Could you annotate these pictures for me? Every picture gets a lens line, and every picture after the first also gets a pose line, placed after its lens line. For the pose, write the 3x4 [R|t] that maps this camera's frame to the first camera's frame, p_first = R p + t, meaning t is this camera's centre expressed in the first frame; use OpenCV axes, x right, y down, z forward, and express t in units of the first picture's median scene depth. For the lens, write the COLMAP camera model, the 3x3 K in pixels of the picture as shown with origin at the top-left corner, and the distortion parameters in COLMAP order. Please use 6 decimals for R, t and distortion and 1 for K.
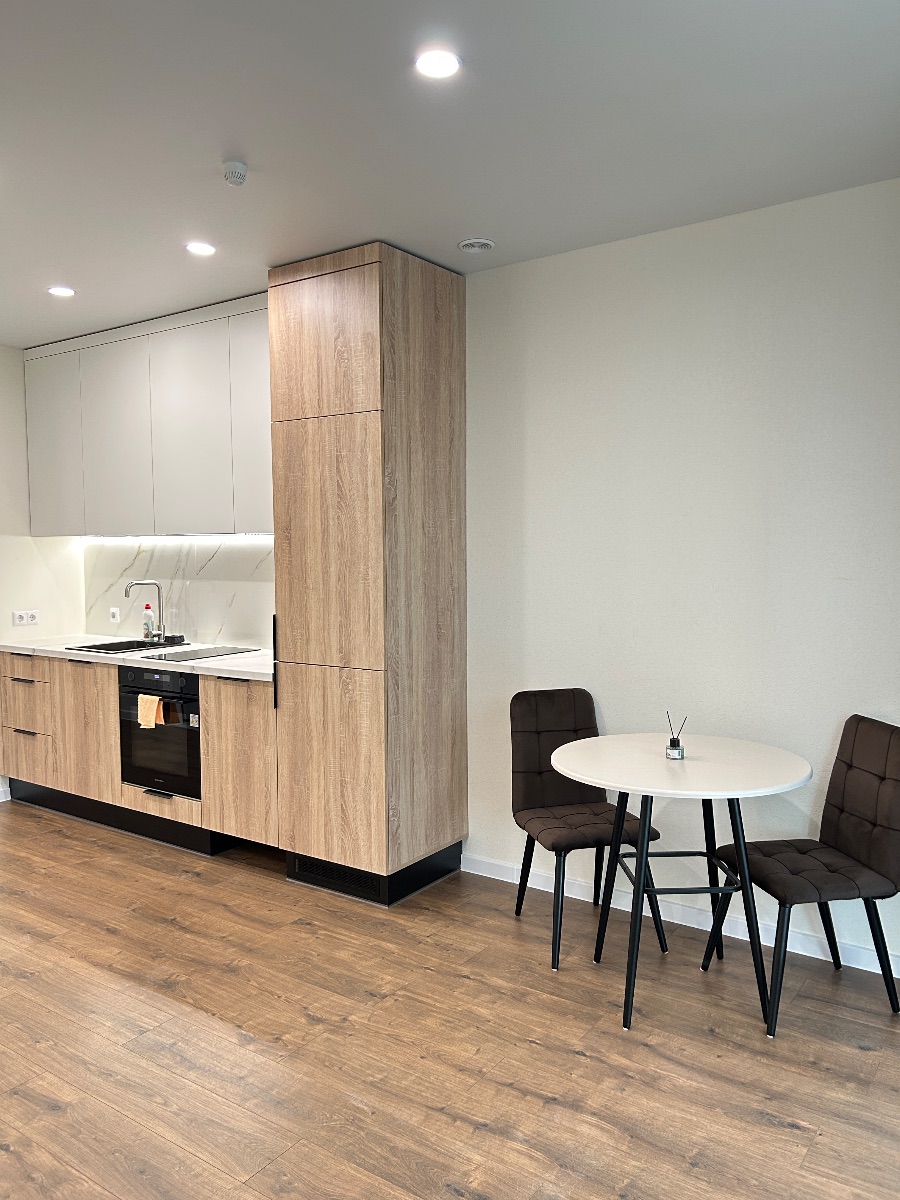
lens RADIAL K [[901.2, 0, 447.9], [0, 901.2, 597.7], [0, 0, 1]] dist [0.039762, -0.052050]
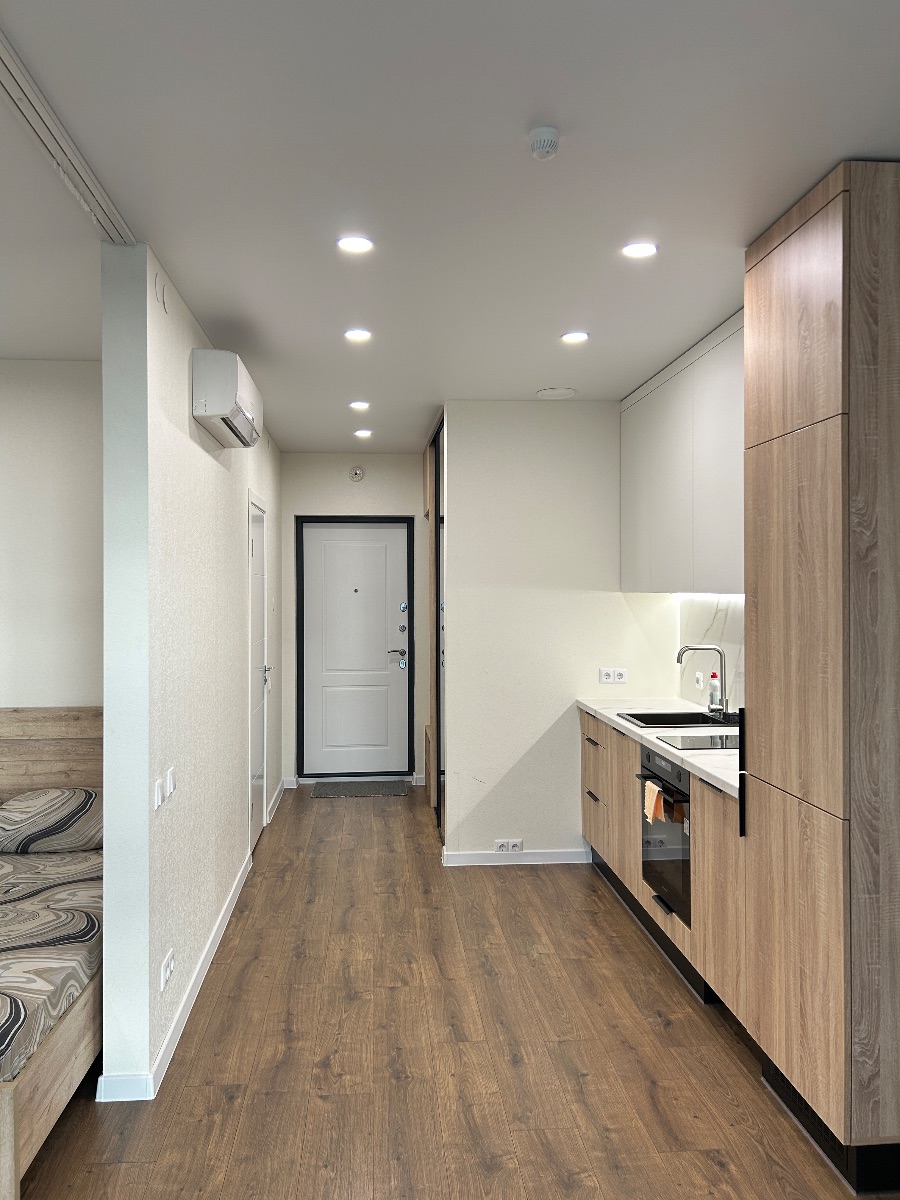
lens RADIAL K [[901.2, 0, 441.2], [0, 901.2, 588.1], [0, 0, 1]] dist [0.039762, -0.052050]
pose [[0.635032, 0.004093, -0.772475, 0.215646], [-0.046293, 0.998390, -0.032766, -0.041971], [0.771097, 0.056568, 0.634199, 0.325074]]
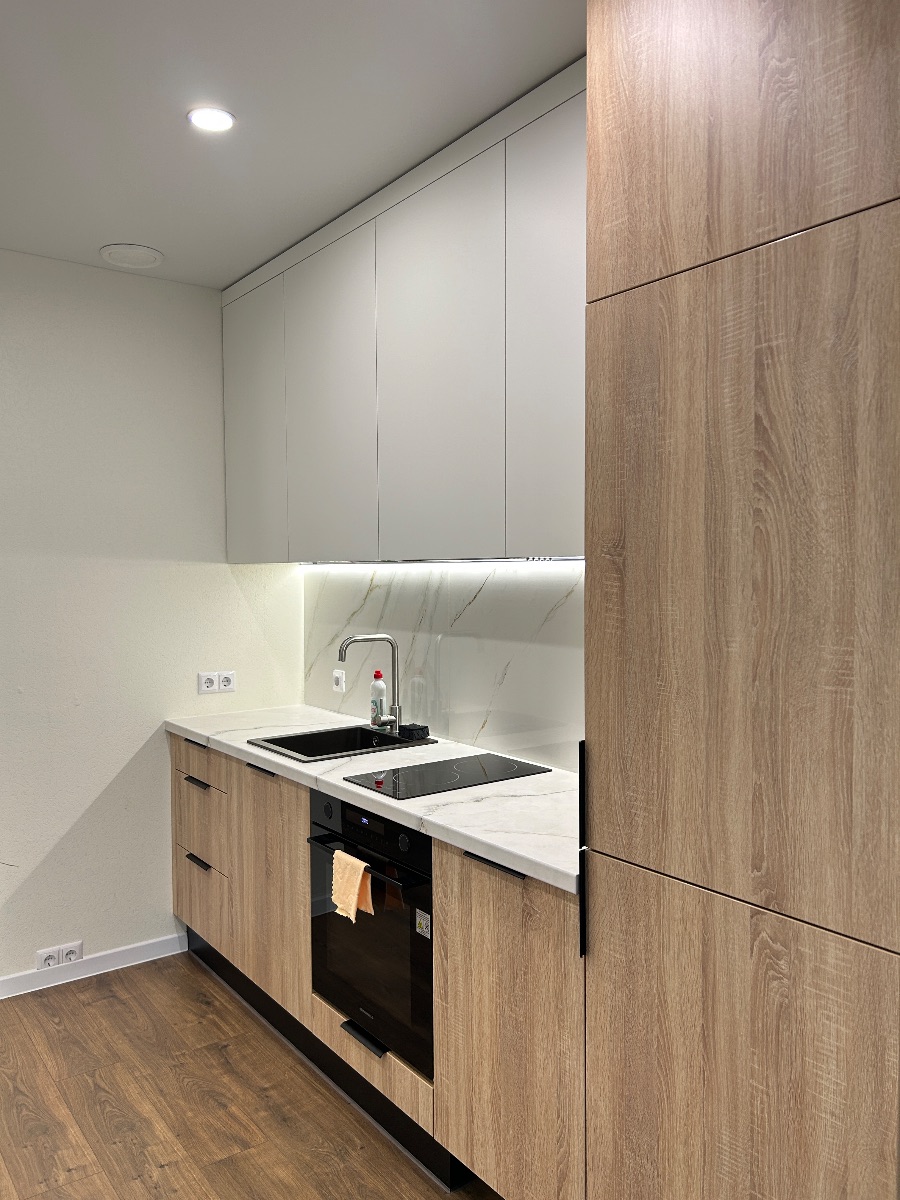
lens RADIAL K [[901.2, 0, 457.2], [0, 901.2, 599.8], [0, 0, 1]] dist [0.039762, -0.052050]
pose [[0.950939, 0.012284, -0.309136, -0.112410], [-0.020084, 0.999555, -0.022061, -0.037943], [0.308727, 0.027187, 0.950762, 0.544757]]
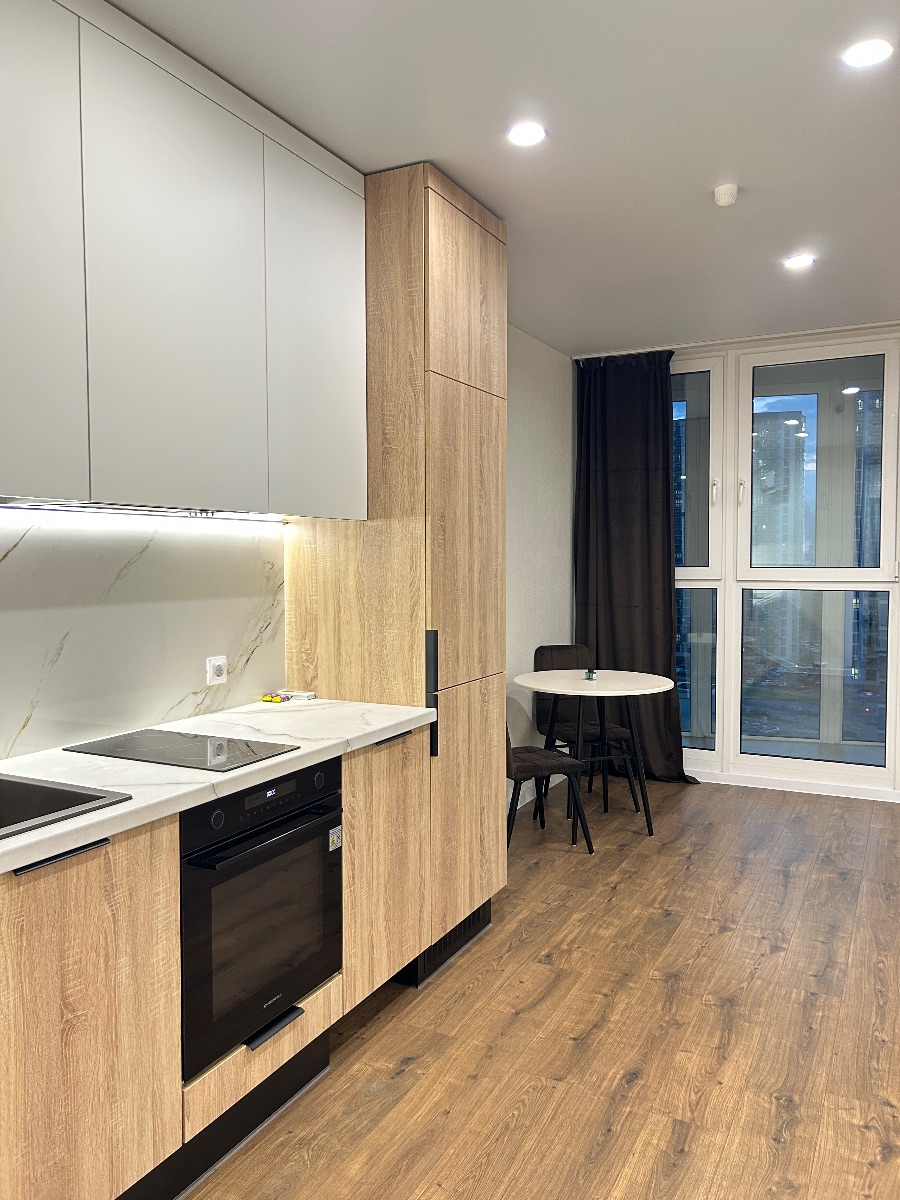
lens RADIAL K [[901.2, 0, 443.9], [0, 901.2, 604.6], [0, 0, 1]] dist [0.039762, -0.052050]
pose [[-0.133083, -0.044340, 0.990113, -0.900150], [0.063980, 0.996531, 0.053227, -0.040024], [-0.989038, 0.070431, -0.129785, 1.053608]]
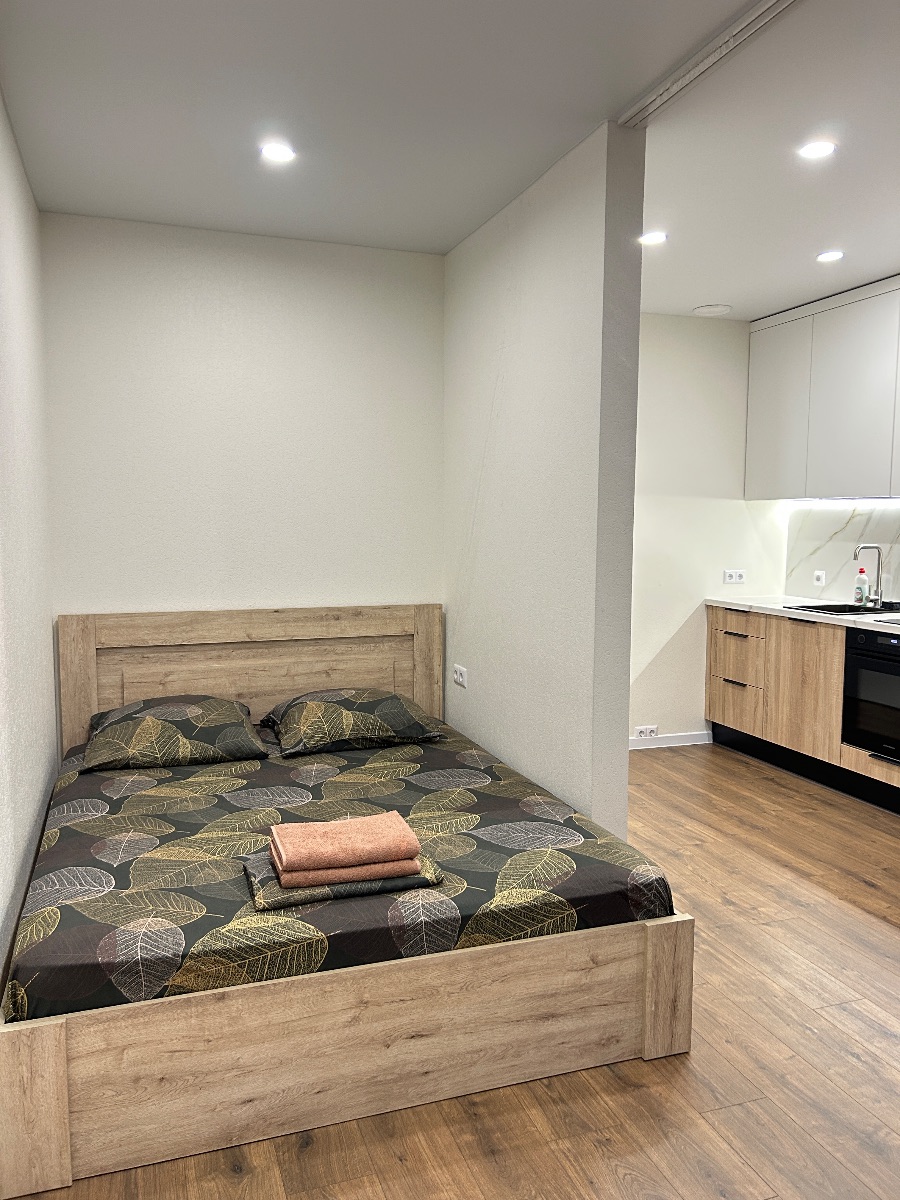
lens RADIAL K [[901.2, 0, 442.2], [0, 901.2, 600.7], [0, 0, 1]] dist [0.039762, -0.052050]
pose [[0.809227, 0.063240, -0.584082, -0.160258], [-0.043212, 0.997904, 0.048177, 0.018711], [0.585904, -0.013747, 0.810264, -0.089795]]
